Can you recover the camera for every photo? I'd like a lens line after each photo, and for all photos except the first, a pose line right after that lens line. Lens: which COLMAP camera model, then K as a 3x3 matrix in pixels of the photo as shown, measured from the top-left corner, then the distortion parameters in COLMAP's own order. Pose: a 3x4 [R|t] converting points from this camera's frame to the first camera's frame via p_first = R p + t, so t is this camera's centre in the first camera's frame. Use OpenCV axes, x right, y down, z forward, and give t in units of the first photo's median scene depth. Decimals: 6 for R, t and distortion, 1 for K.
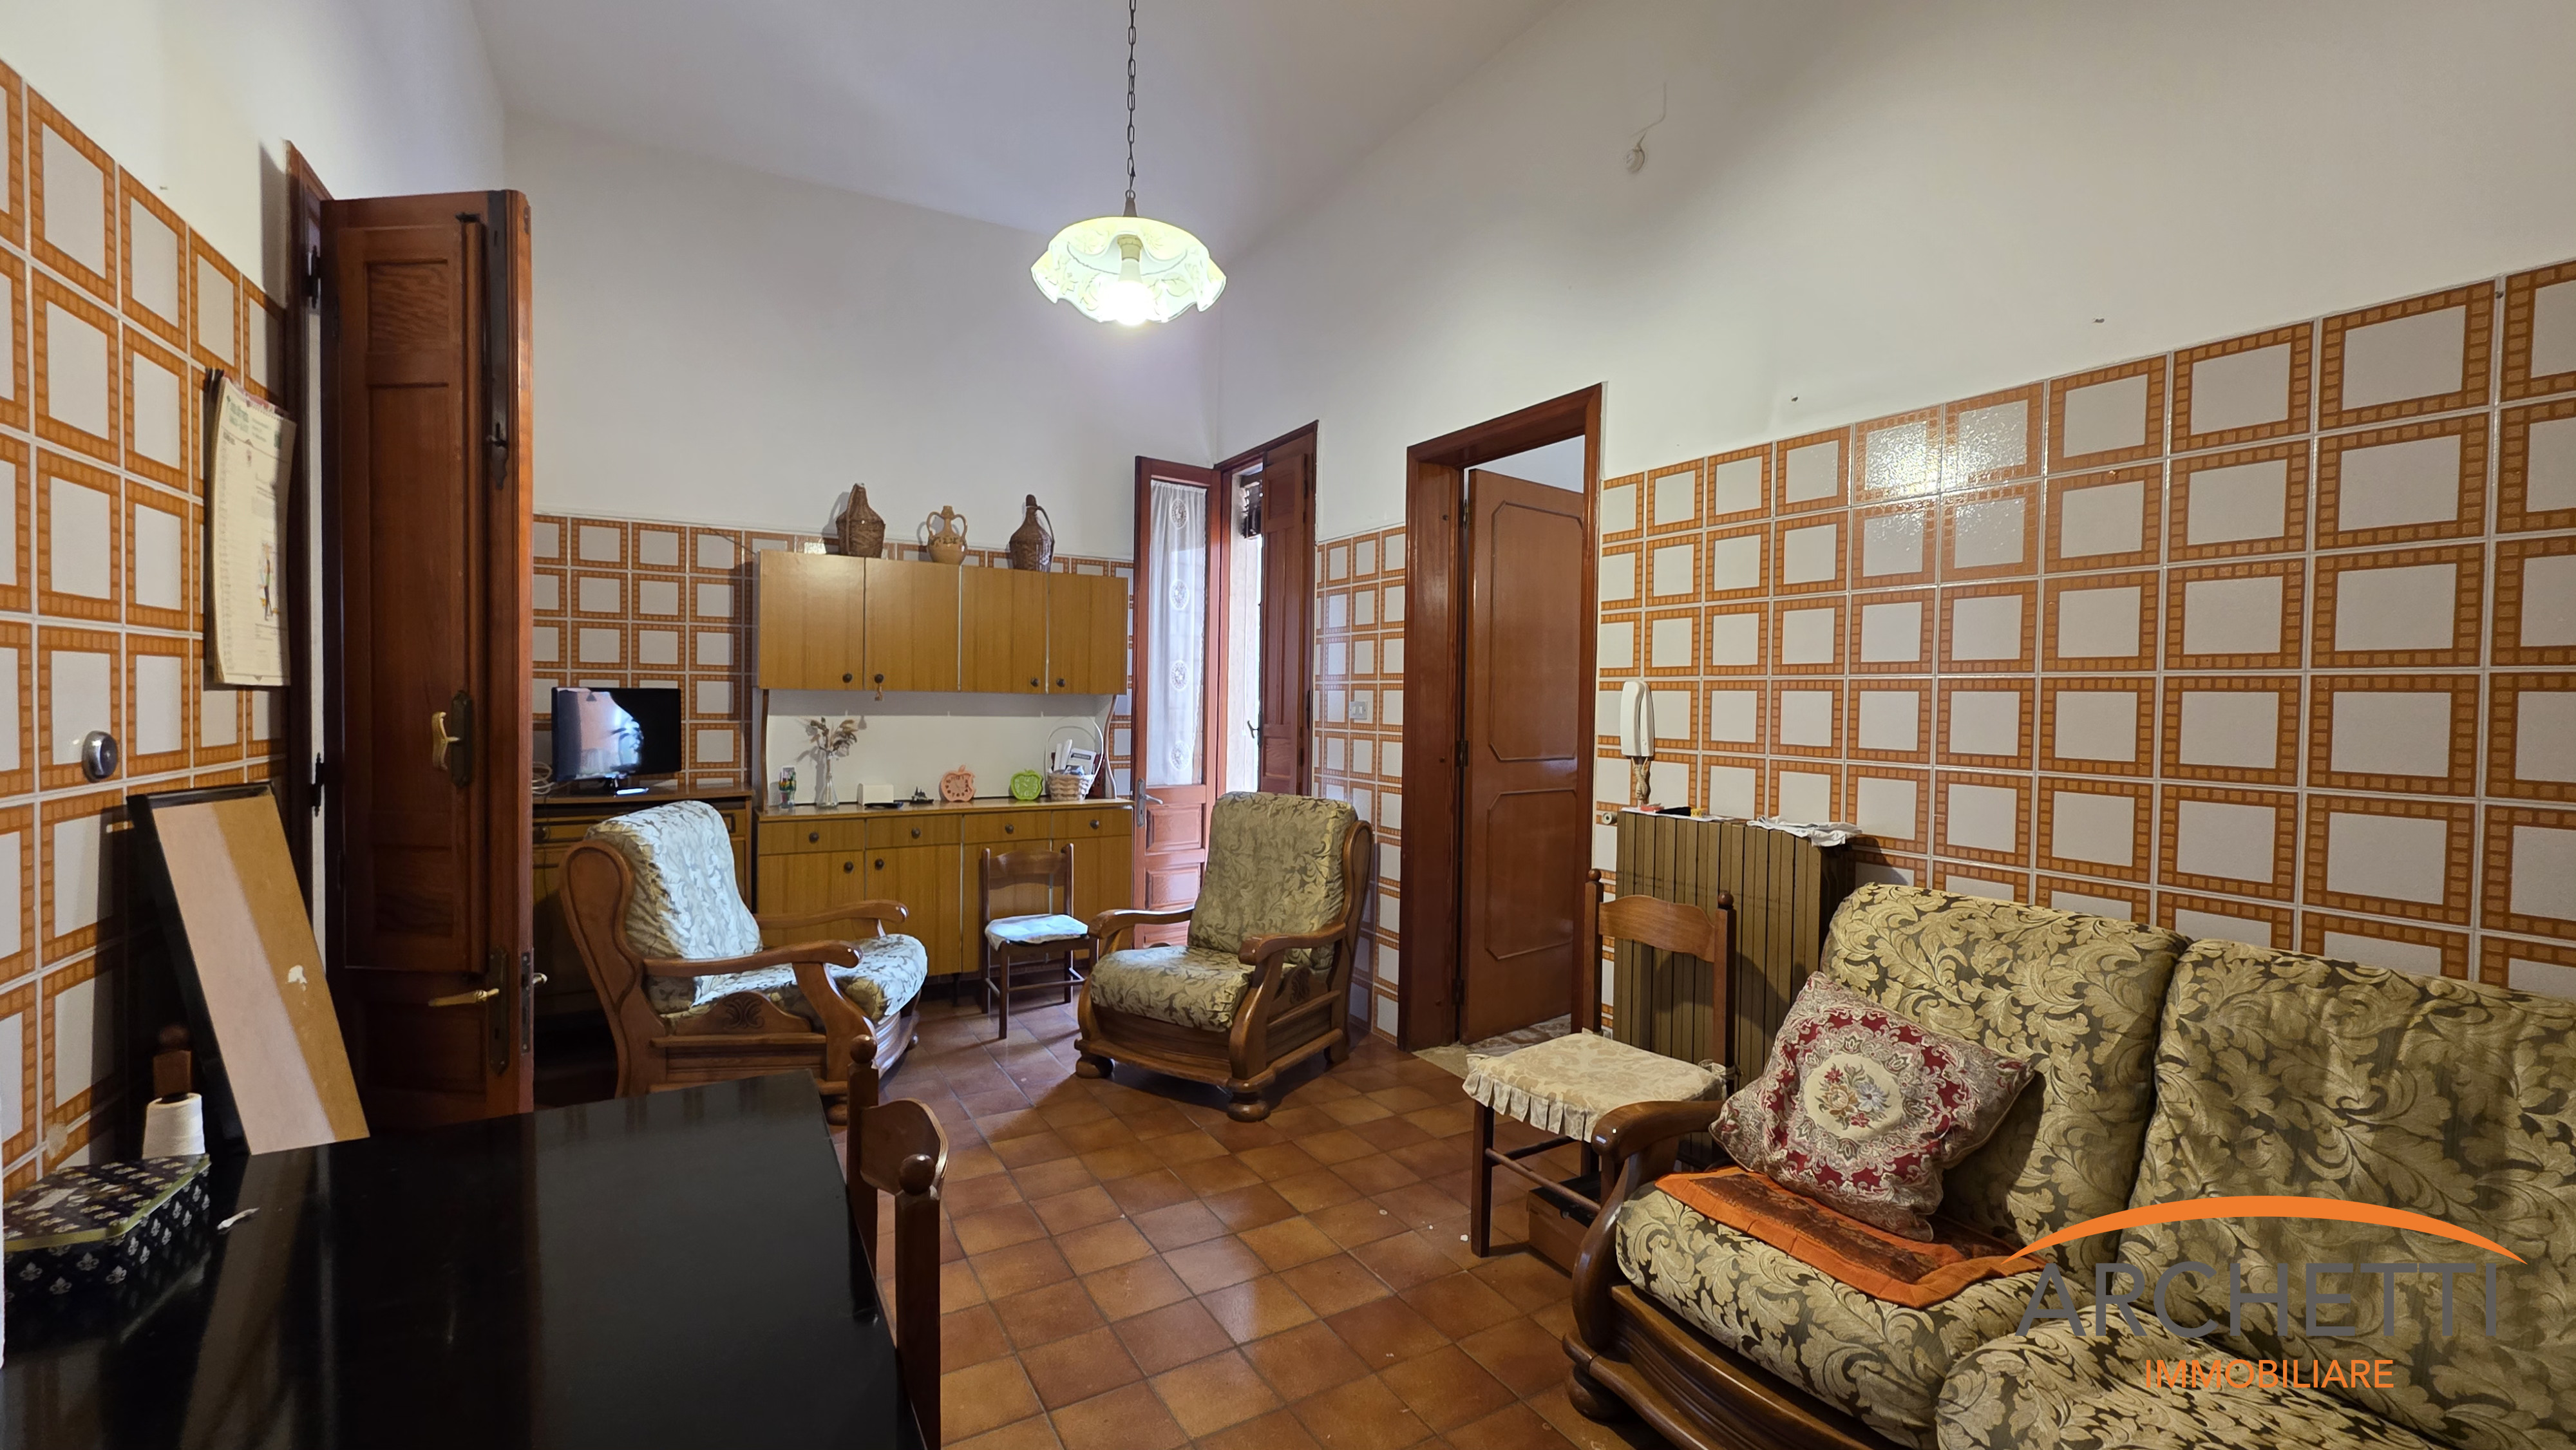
lens RADIAL K [[1031.4, 0, 1271.1], [0, 1031.4, 707.9], [0, 0, 1]] dist [-0.003848, 0.002292]
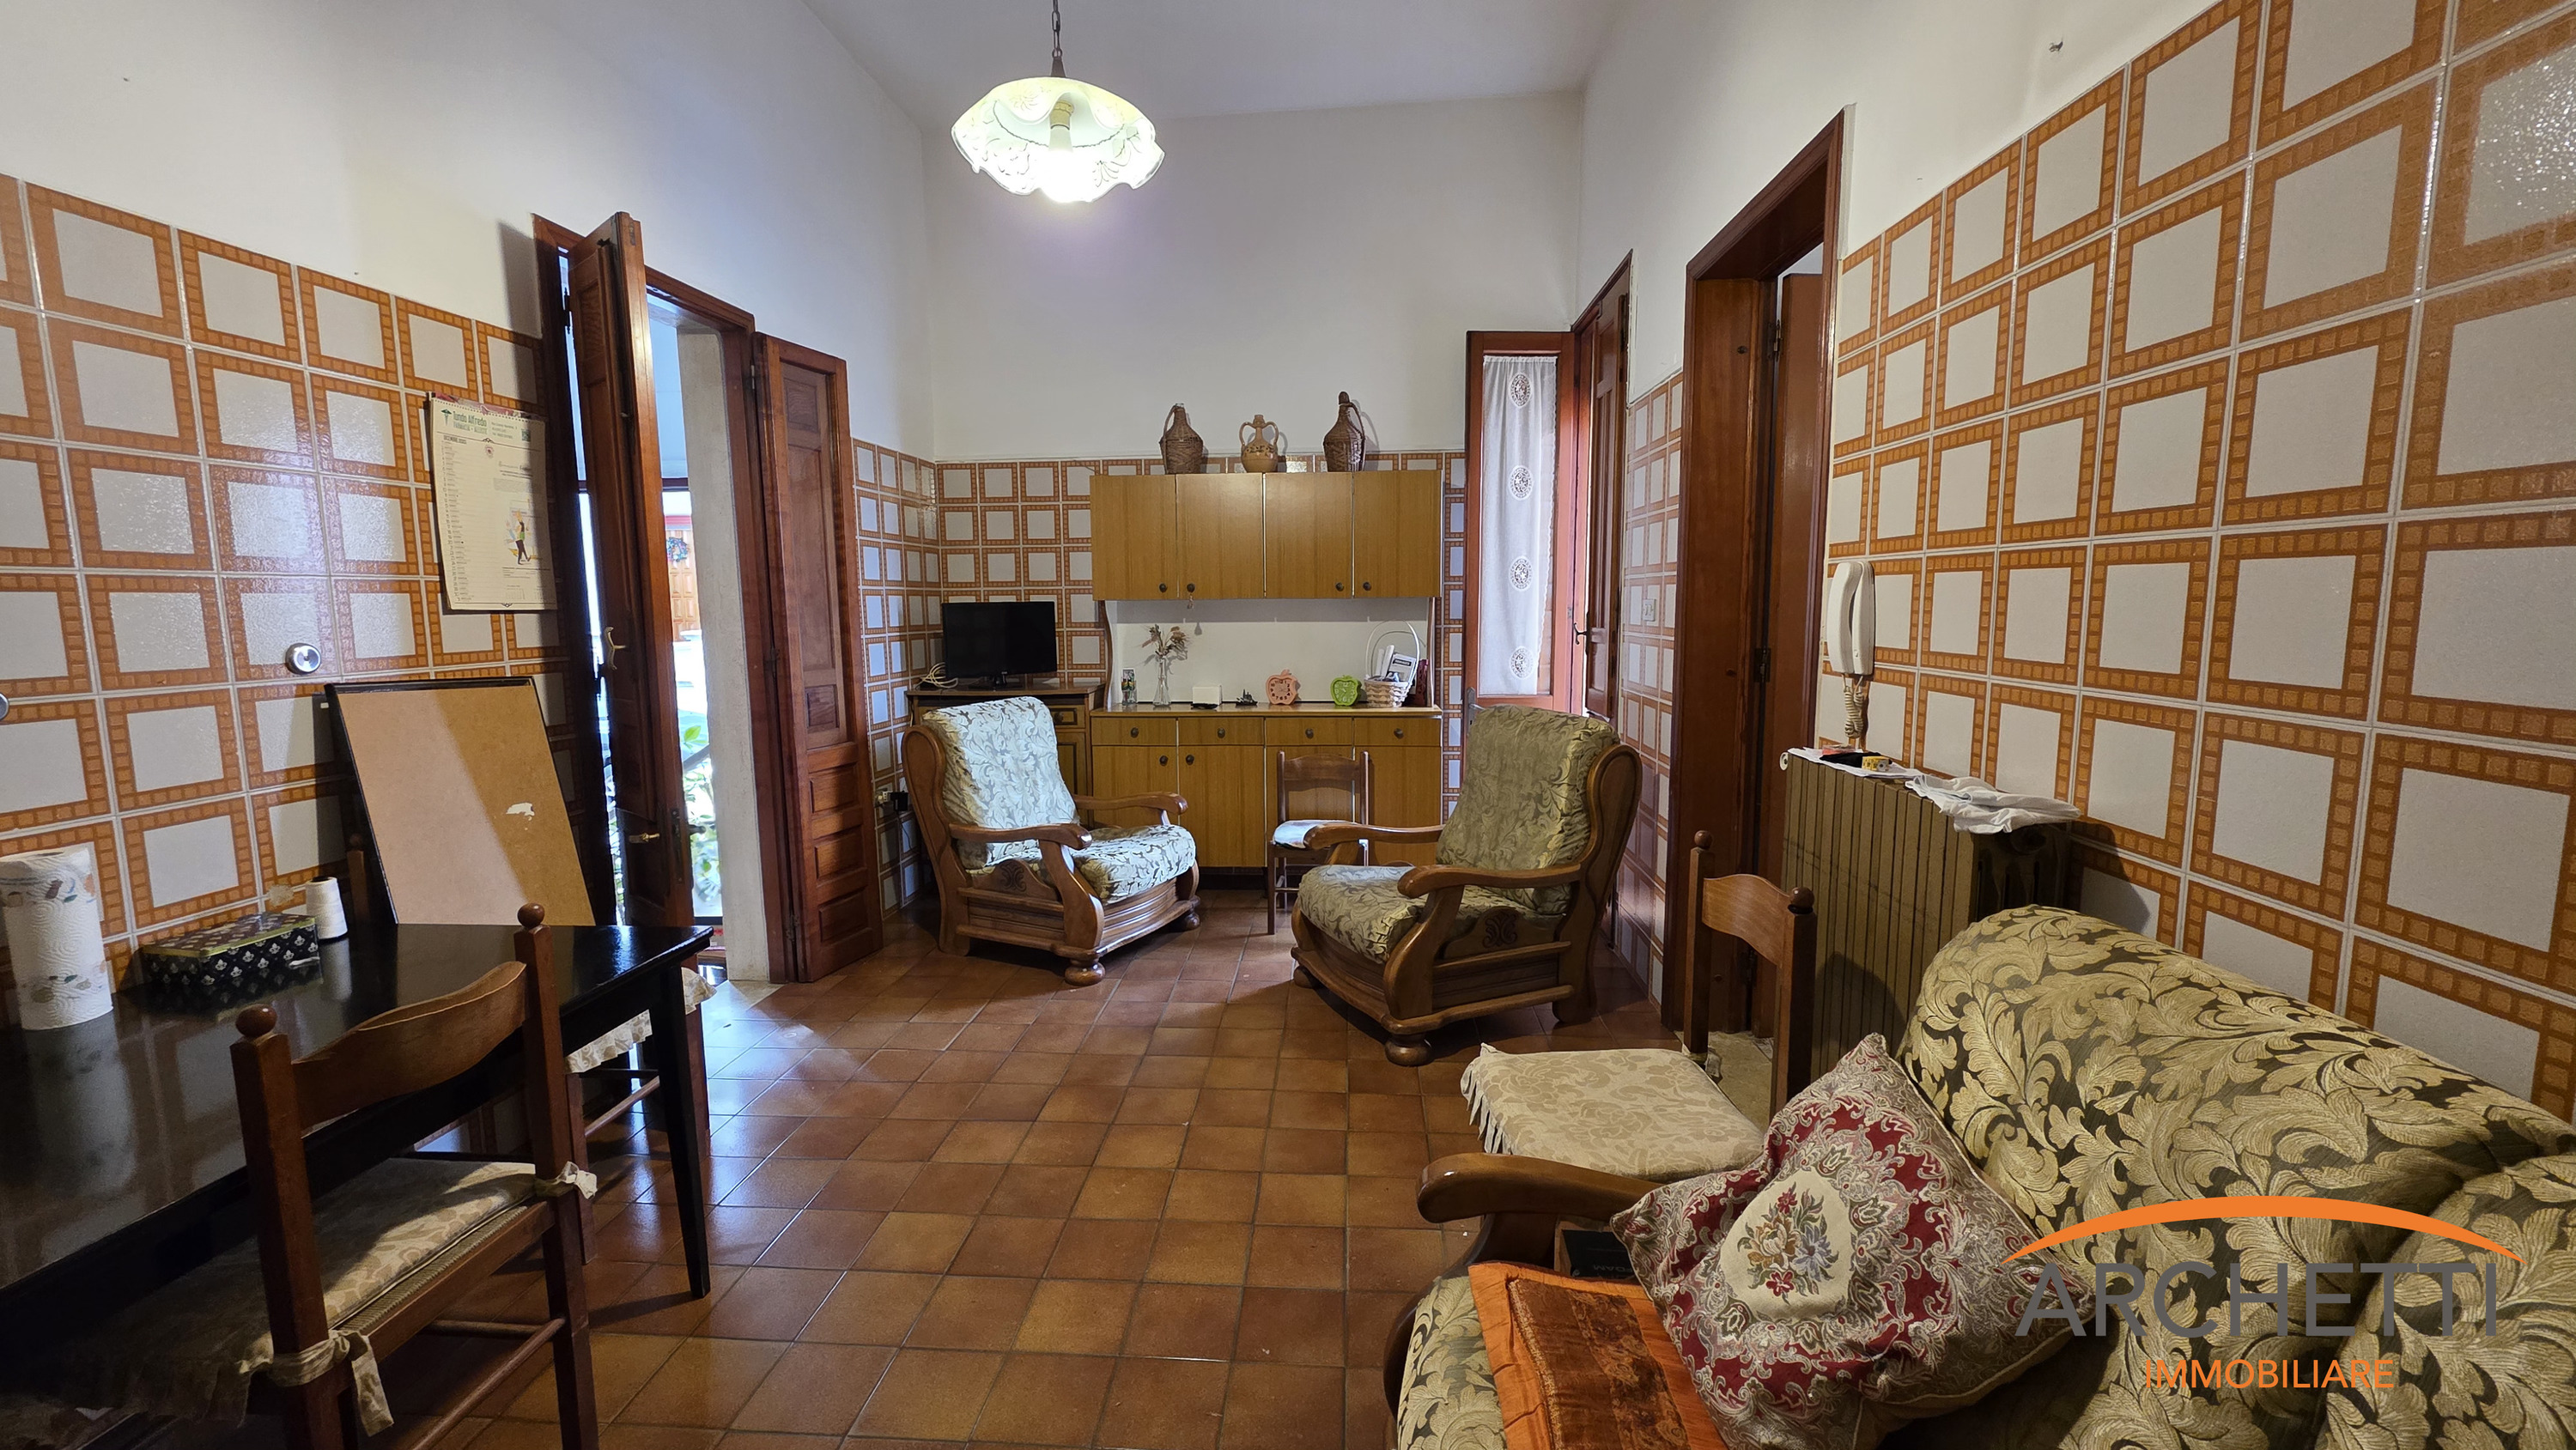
lens RADIAL K [[1031.4, 0, 1360.9], [0, 1031.4, 706.5], [0, 0, 1]] dist [-0.003848, 0.002292]
pose [[0.828260, 0.035610, -0.559211, 0.476016], [0.017074, 0.995911, 0.088708, 0.003062], [0.560084, -0.083021, 0.824265, 0.267491]]
